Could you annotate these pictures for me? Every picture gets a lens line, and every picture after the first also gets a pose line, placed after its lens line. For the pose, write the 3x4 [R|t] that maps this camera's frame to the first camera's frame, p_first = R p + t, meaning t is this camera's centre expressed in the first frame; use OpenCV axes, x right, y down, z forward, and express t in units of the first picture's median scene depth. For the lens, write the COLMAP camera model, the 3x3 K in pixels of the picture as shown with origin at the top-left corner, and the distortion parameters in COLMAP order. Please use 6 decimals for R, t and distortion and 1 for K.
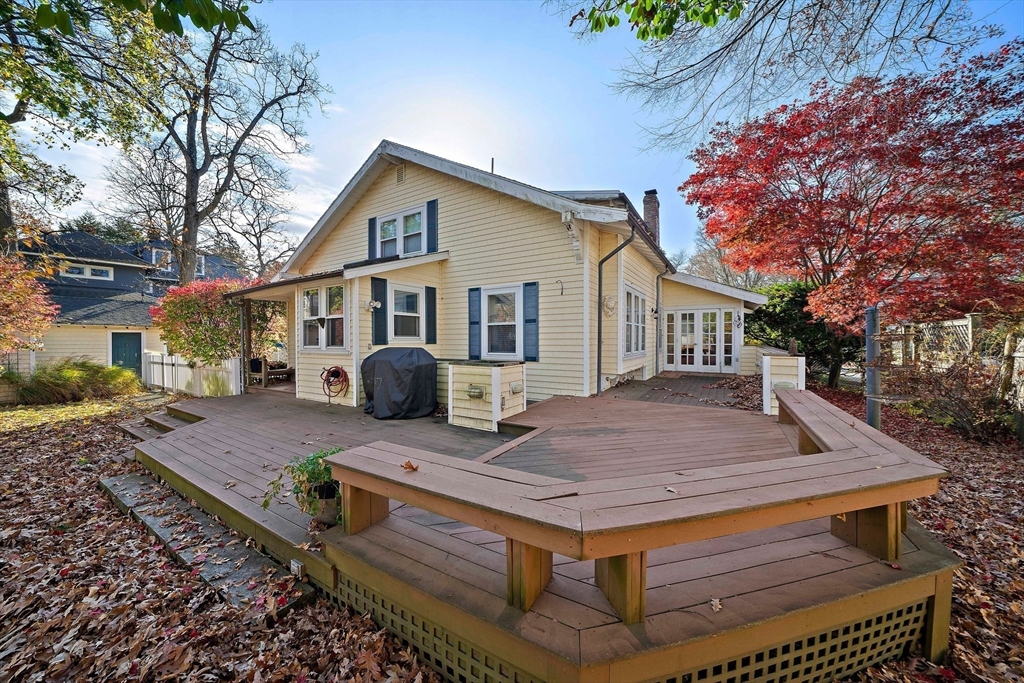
lens RADIAL K [[354.5, 0, 512.2], [0, 354.5, 341.6], [0, 0, 1]] dist [-0.022284, 0.002438]
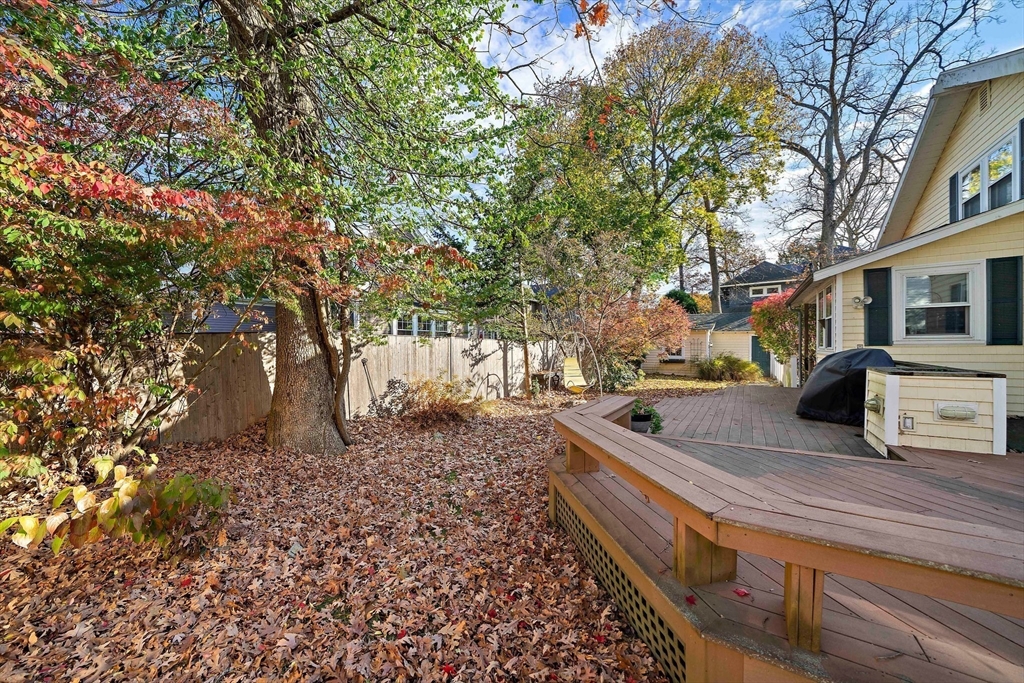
lens RADIAL K [[354.5, 0, 512.8], [0, 354.5, 344.8], [0, 0, 1]] dist [-0.022284, 0.002438]
pose [[-0.035820, 0.004506, -0.999348, 0.365591], [0.002865, 0.999986, 0.004406, -0.000264], [0.999354, -0.002705, -0.035832, 0.101876]]
